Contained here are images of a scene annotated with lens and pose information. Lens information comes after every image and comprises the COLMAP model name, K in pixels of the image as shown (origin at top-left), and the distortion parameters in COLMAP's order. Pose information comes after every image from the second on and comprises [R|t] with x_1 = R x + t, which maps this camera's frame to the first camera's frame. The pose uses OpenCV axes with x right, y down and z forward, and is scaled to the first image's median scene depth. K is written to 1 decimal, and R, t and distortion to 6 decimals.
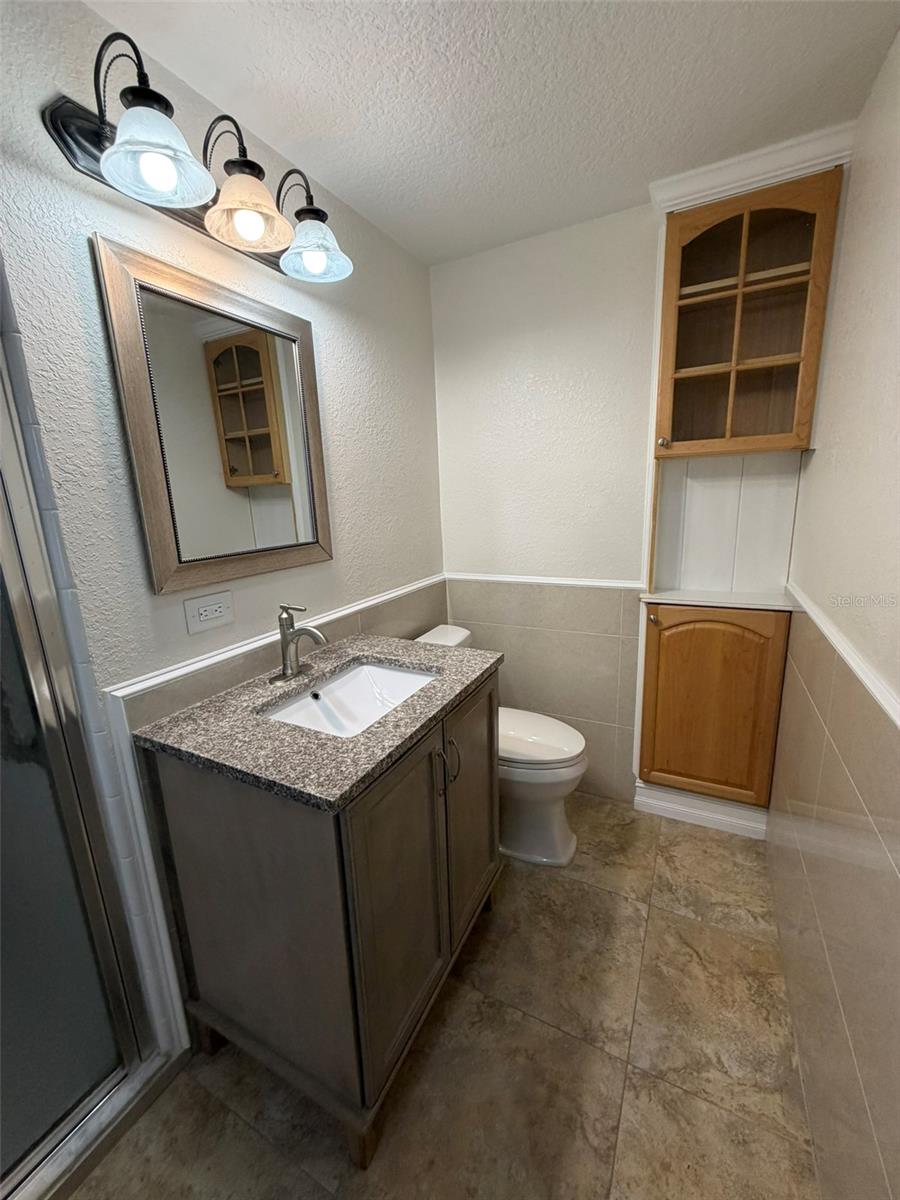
lens RADIAL K [[478.9, 0, 449.5], [0, 478.9, 599.4], [0, 0, 1]] dist [-0.000101, 0.000415]
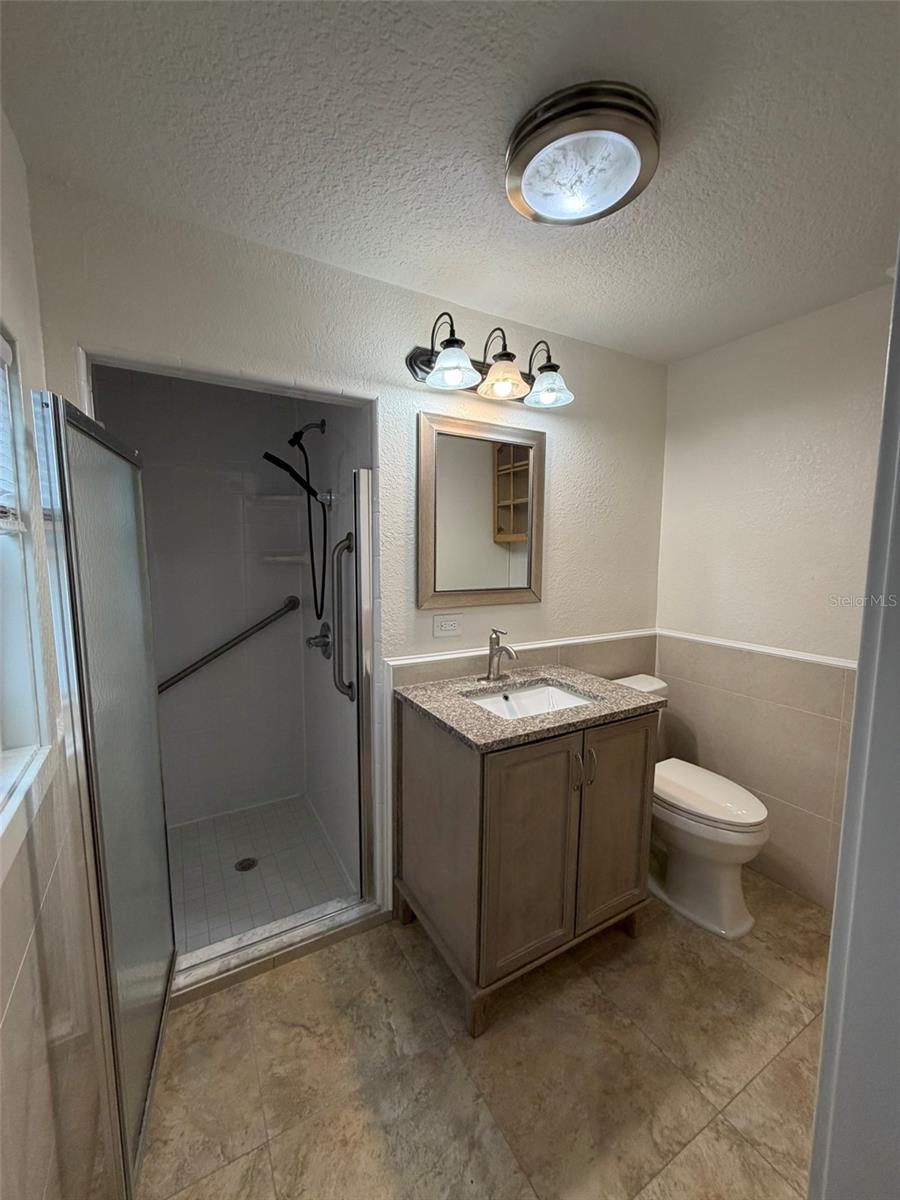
lens RADIAL K [[478.9, 0, 450.2], [0, 478.9, 601.9], [0, 0, 1]] dist [-0.000101, 0.000415]
pose [[0.841875, 0.104796, -0.529399, 0.309644], [-0.157266, 0.986029, -0.054905, 0.034105], [0.516249, 0.129480, 0.846594, -0.307143]]
